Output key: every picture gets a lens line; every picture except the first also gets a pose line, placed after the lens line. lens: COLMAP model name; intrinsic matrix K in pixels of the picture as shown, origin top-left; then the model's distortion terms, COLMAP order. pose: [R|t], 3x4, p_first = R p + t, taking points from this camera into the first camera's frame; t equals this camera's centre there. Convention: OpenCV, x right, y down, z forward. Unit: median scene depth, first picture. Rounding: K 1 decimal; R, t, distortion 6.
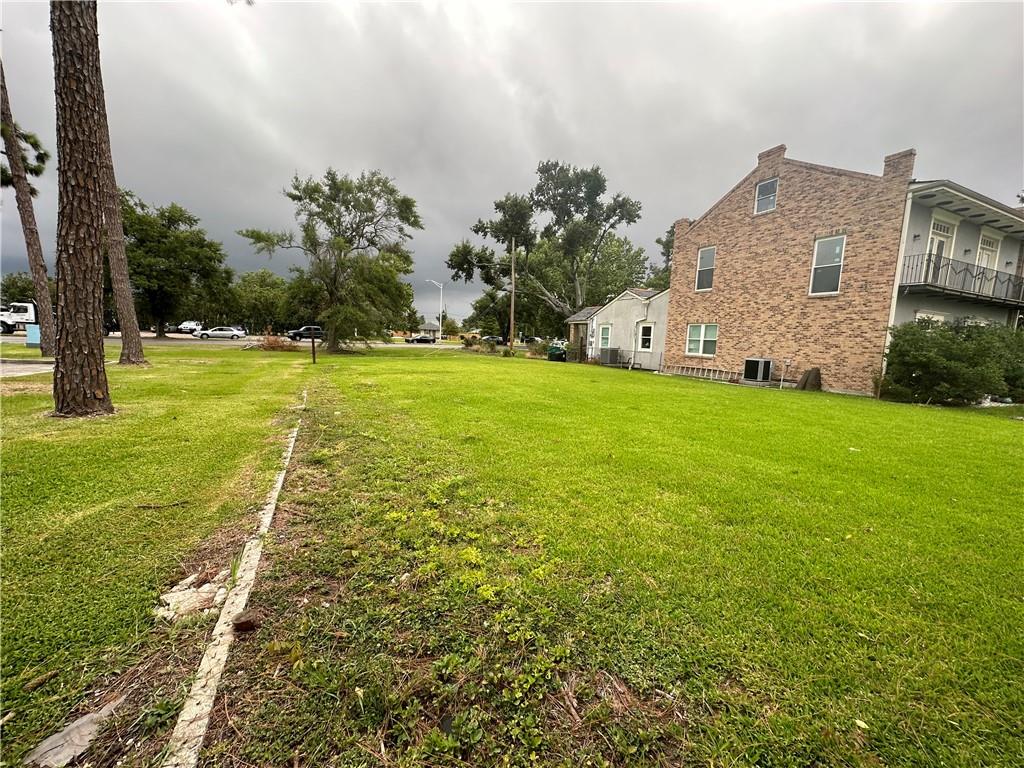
lens RADIAL K [[410.3, 0, 518.9], [0, 410.3, 391.7], [0, 0, 1]] dist [0.003965, -0.000145]
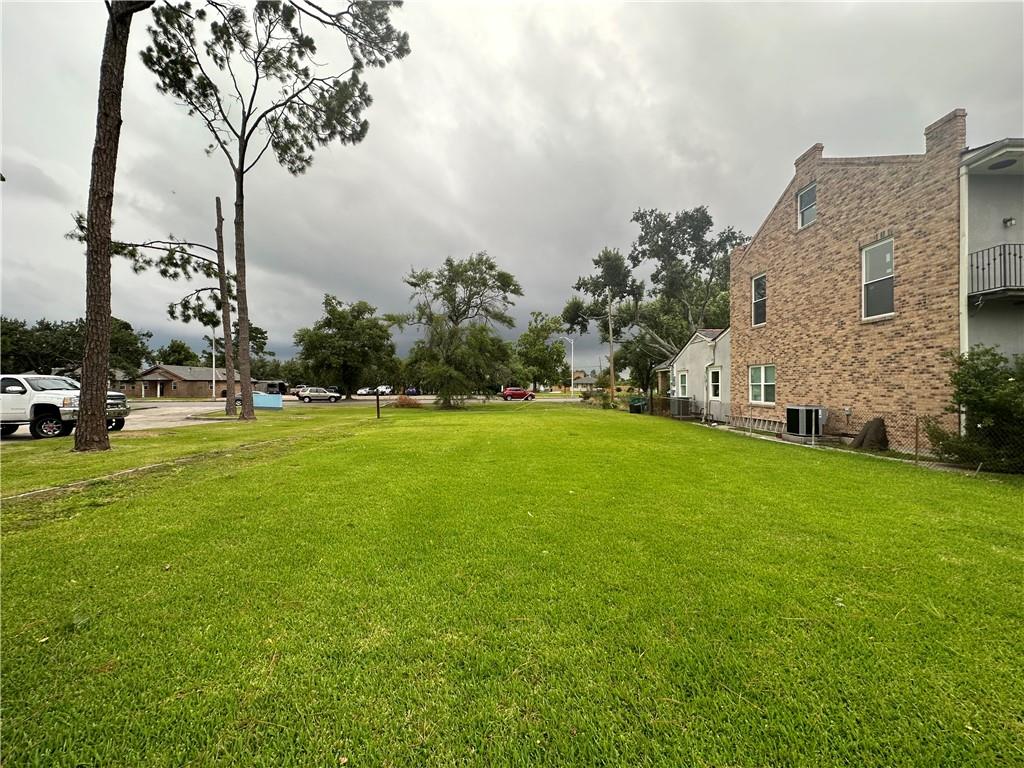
lens RADIAL K [[410.3, 0, 518.4], [0, 410.3, 390.6], [0, 0, 1]] dist [0.003965, -0.000145]
pose [[0.912228, -0.036669, -0.408037, 0.390741], [-0.017245, 0.991667, -0.127670, -0.002353], [0.409319, 0.123501, 0.903994, 0.076816]]
